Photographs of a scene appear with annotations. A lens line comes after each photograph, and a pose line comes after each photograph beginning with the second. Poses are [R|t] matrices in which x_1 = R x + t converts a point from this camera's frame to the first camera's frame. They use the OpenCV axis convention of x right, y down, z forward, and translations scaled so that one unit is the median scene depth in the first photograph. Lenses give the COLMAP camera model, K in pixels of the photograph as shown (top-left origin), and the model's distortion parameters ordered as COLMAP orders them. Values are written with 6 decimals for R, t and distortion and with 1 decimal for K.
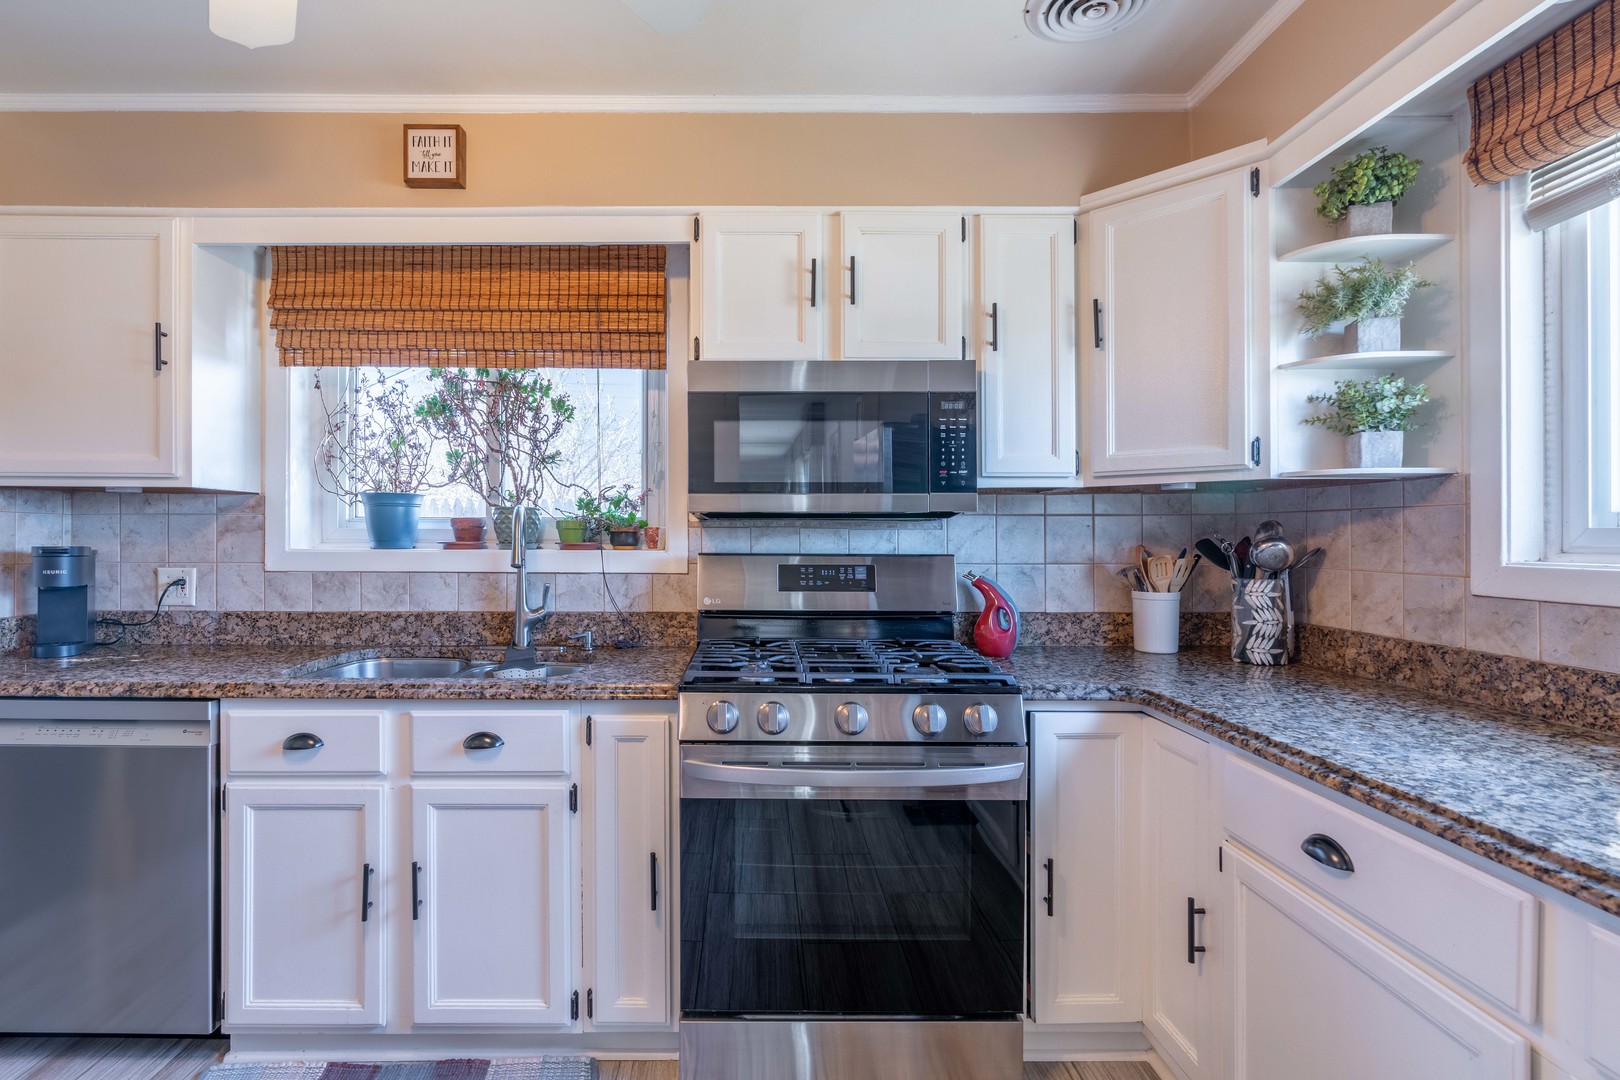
lens RADIAL K [[750.3, 0, 768.1], [0, 750.3, 540.8], [0, 0, 1]] dist [-0.001130, 0.000107]
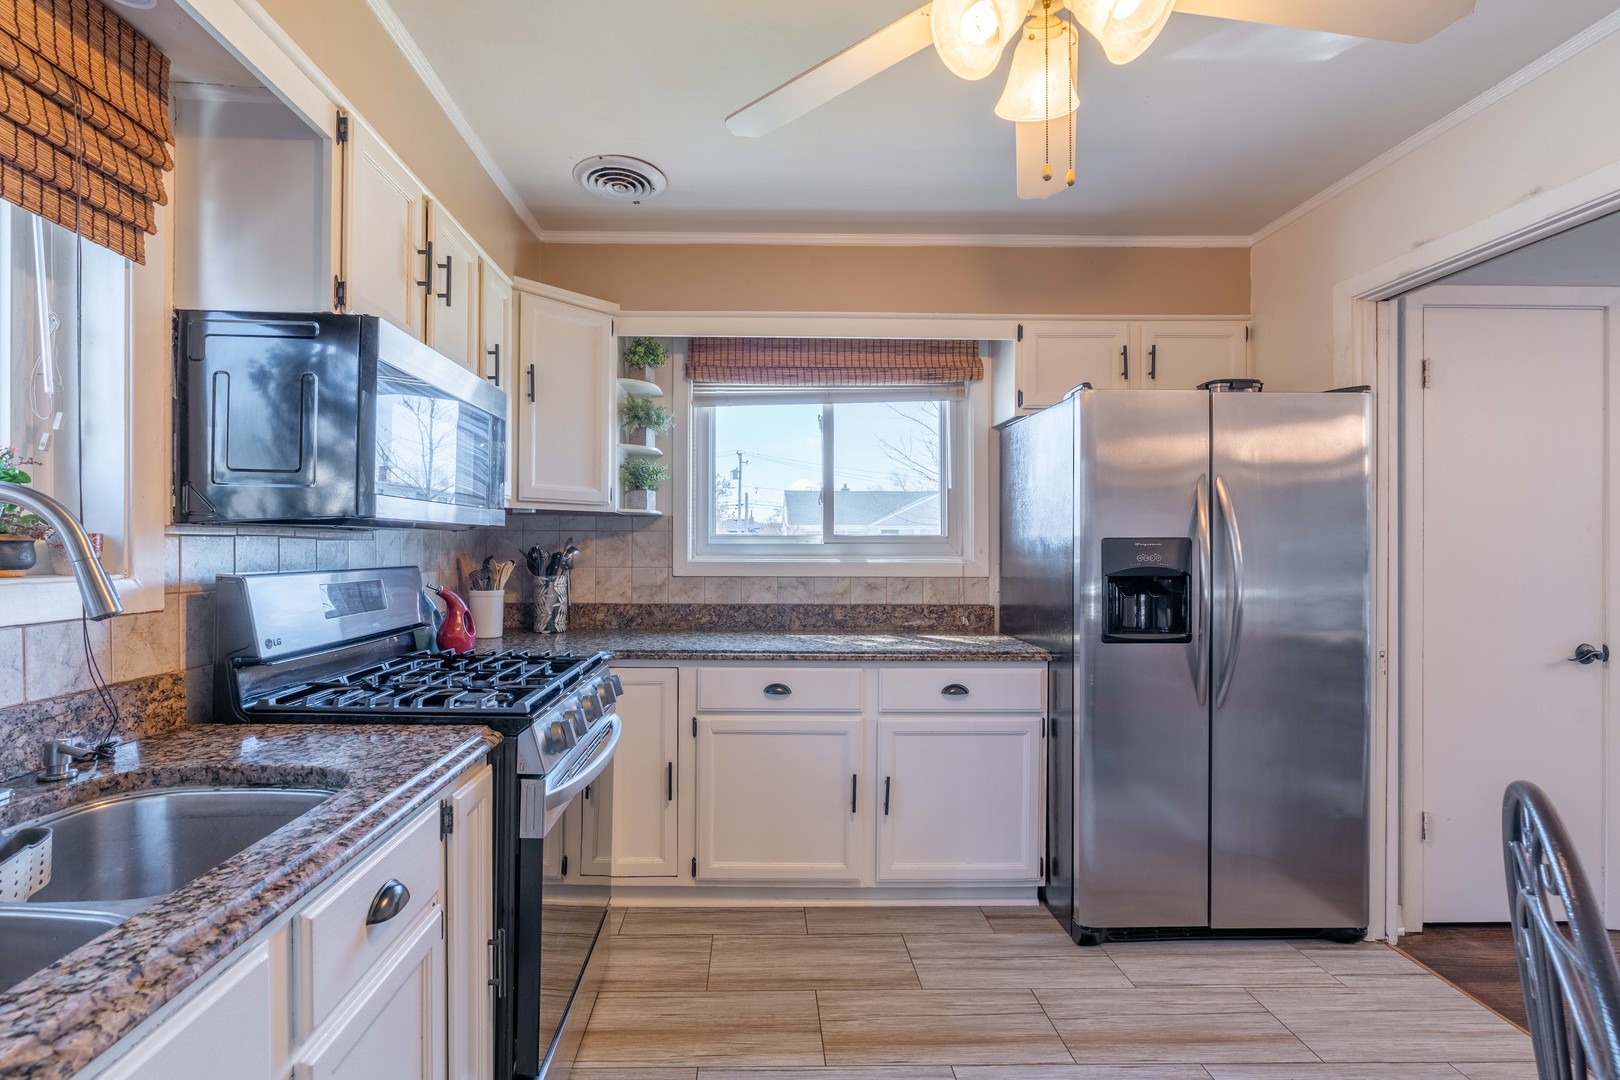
lens RADIAL K [[750.3, 0, 768.1], [0, 750.3, 540.8], [0, 0, 1]] dist [-0.001130, 0.000107]
pose [[-0.020354, 0.004288, 0.999784, -0.982636], [0.000436, 0.999991, -0.004280, -0.013461], [-0.999793, 0.000348, -0.020356, 0.703848]]
